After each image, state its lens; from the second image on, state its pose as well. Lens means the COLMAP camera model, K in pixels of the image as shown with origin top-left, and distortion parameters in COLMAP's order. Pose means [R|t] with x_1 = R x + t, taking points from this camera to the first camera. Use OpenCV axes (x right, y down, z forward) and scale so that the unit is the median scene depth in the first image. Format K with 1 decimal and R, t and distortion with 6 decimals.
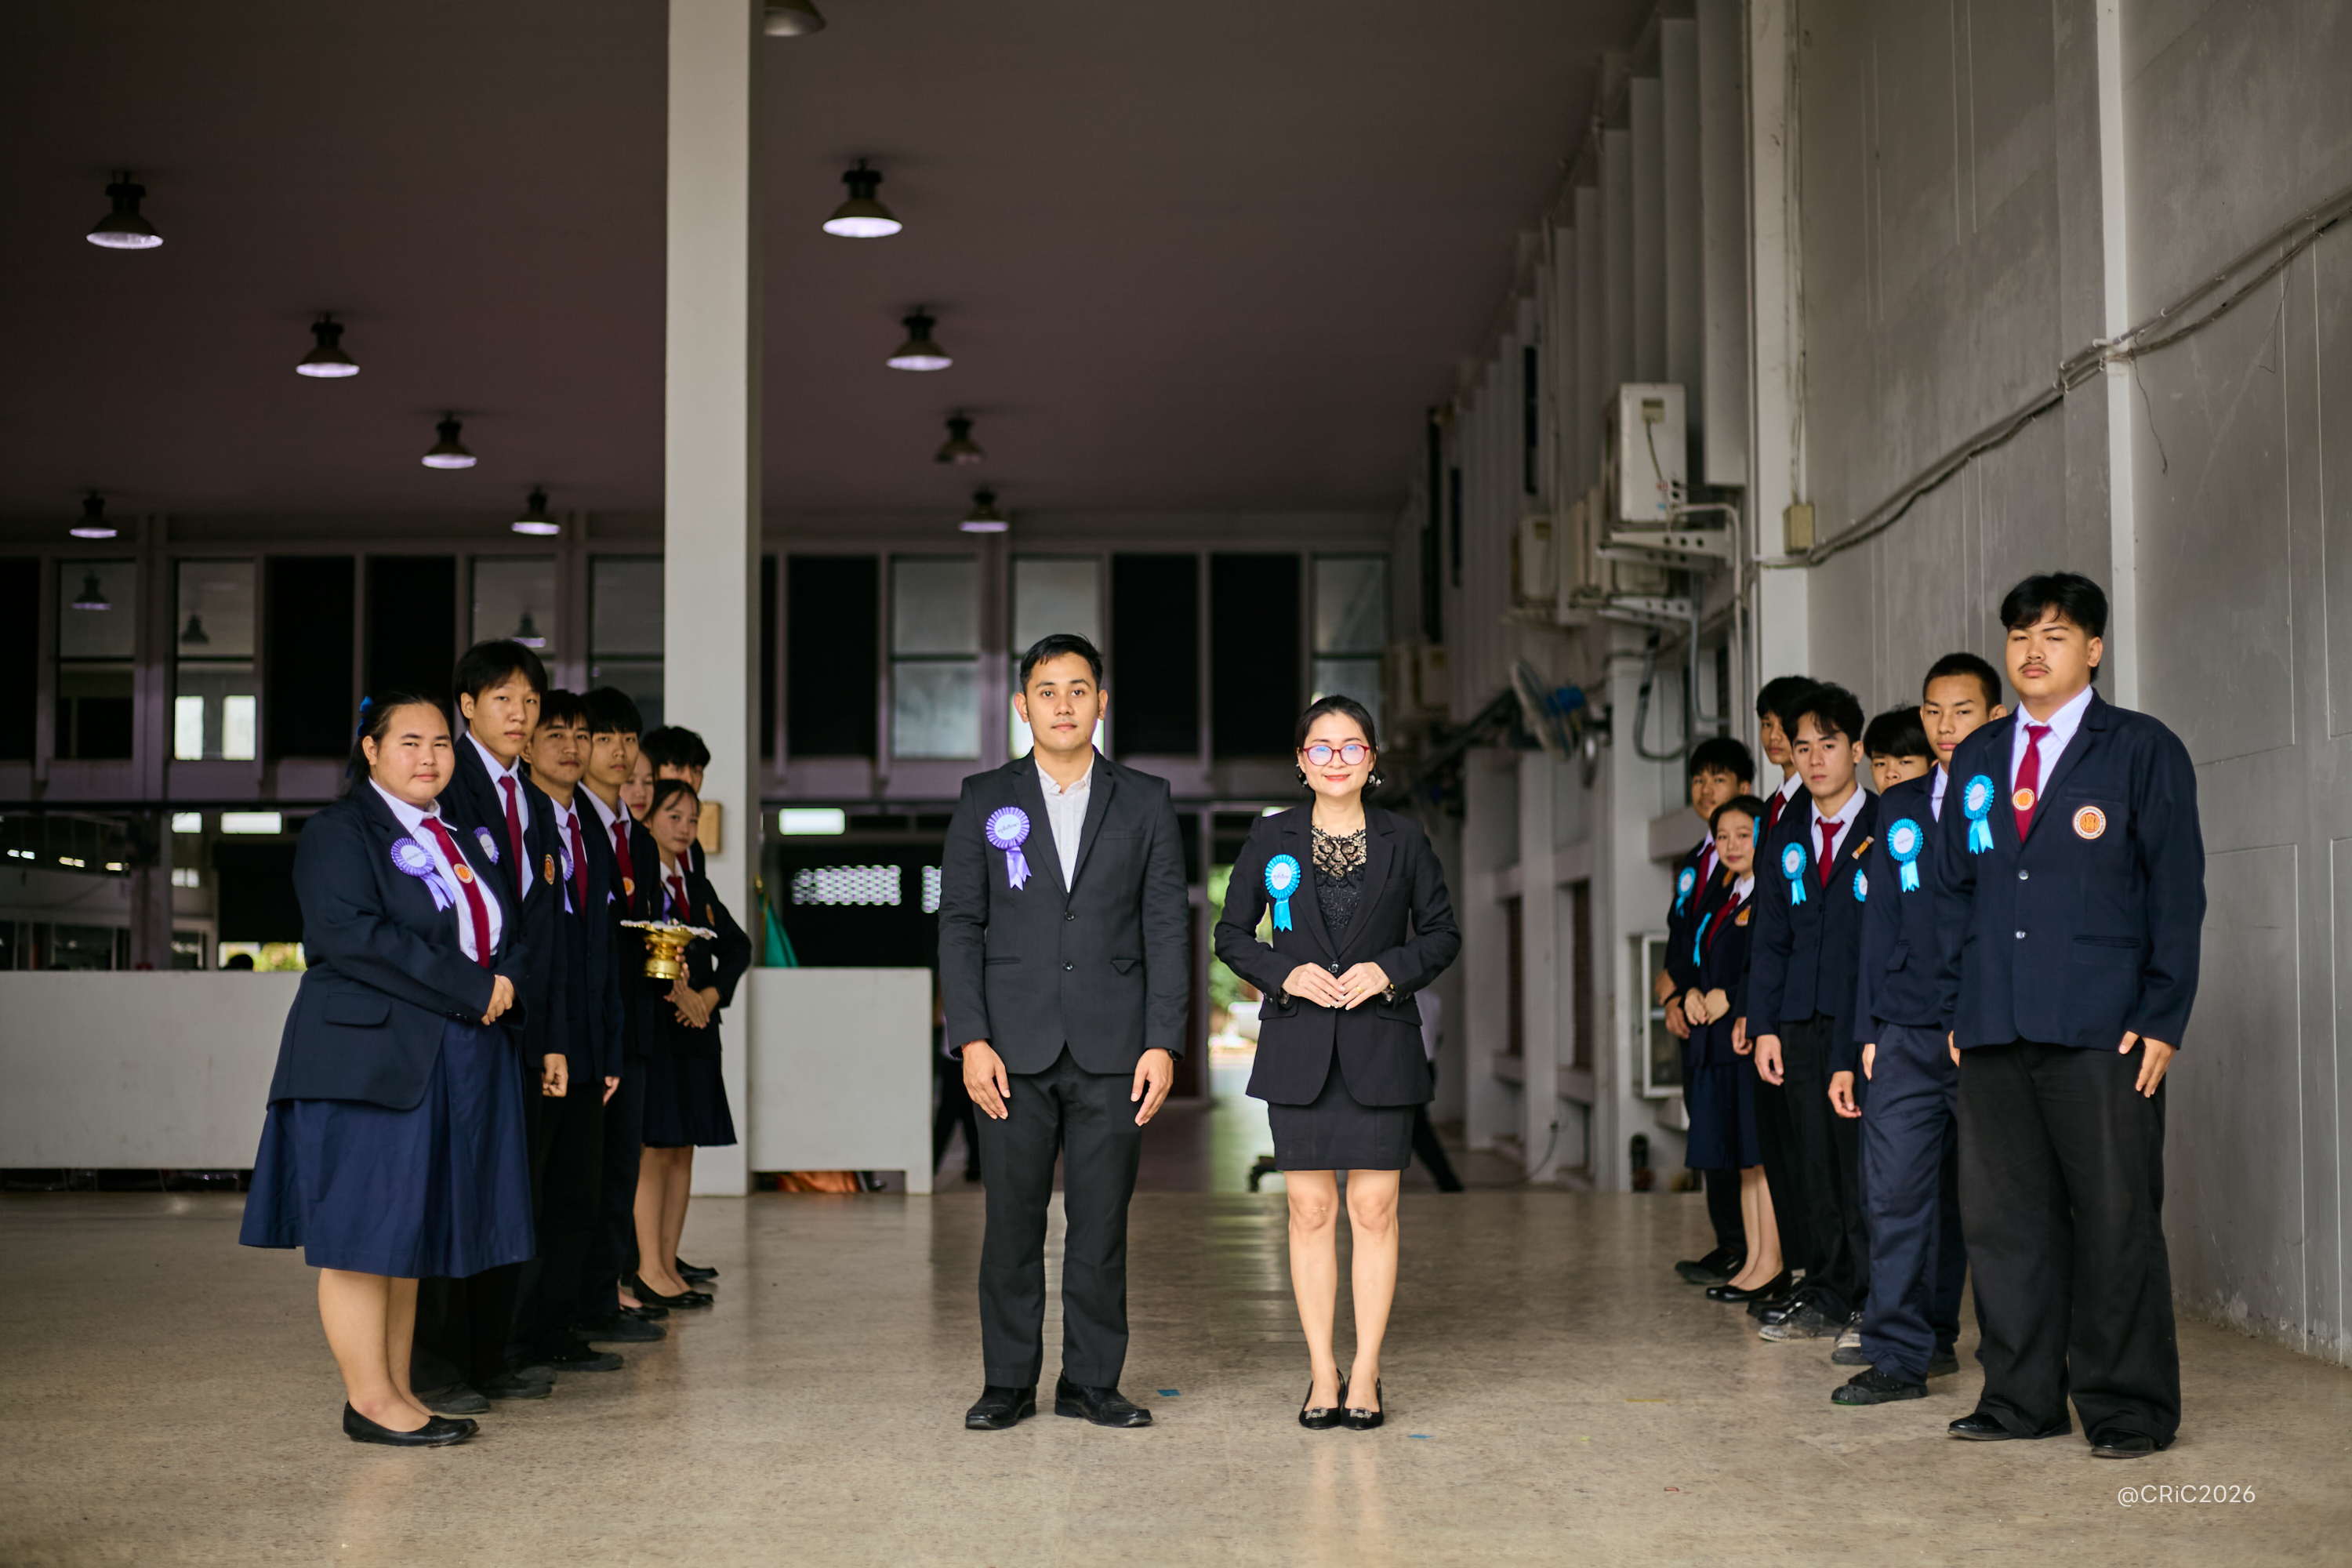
lens RADIAL K [[3429.0, 0, 1176.2], [0, 3429.0, 746.6], [0, 0, 1]] dist [-0.114710, 0.024142]
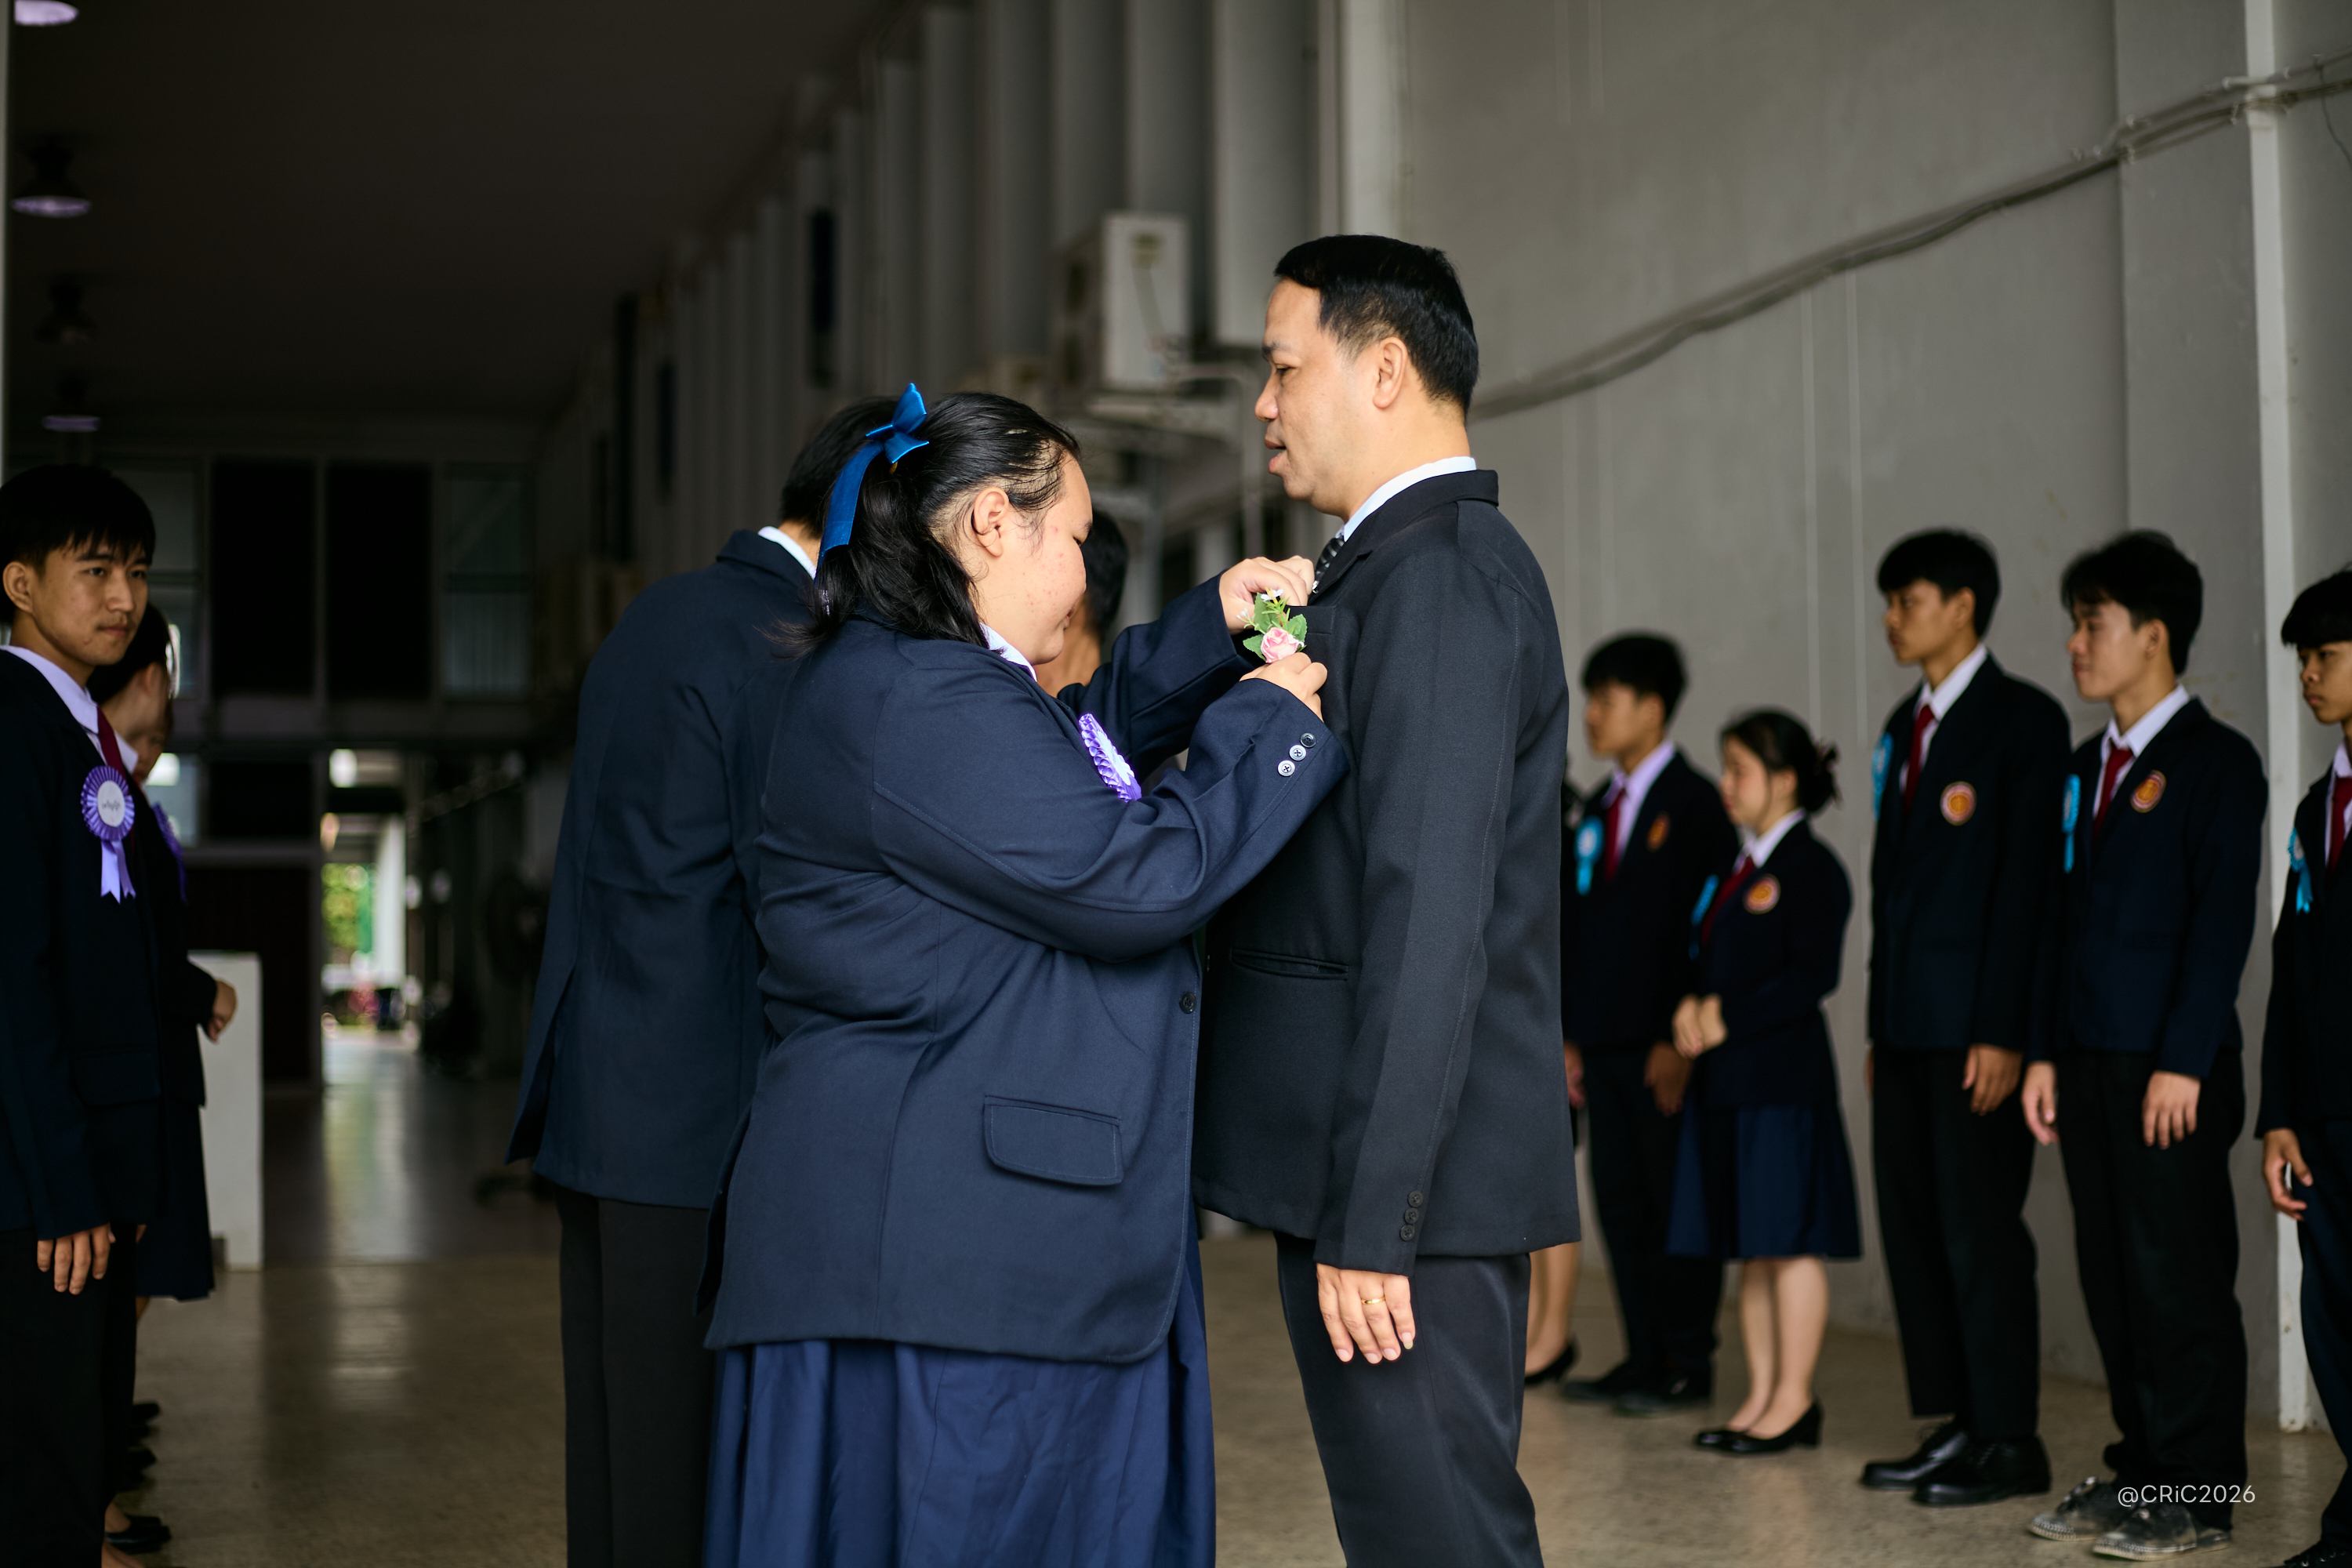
lens RADIAL K [[3429.0, 0, 1176.2], [0, 3429.0, 746.6], [0, 0, 1]] dist [-0.114710, 0.024142]
pose [[0.955967, 0.010070, 0.293301, -0.108598], [-0.013782, 0.999849, 0.010591, 0.011659], [-0.293151, -0.014166, 0.955961, 0.289166]]
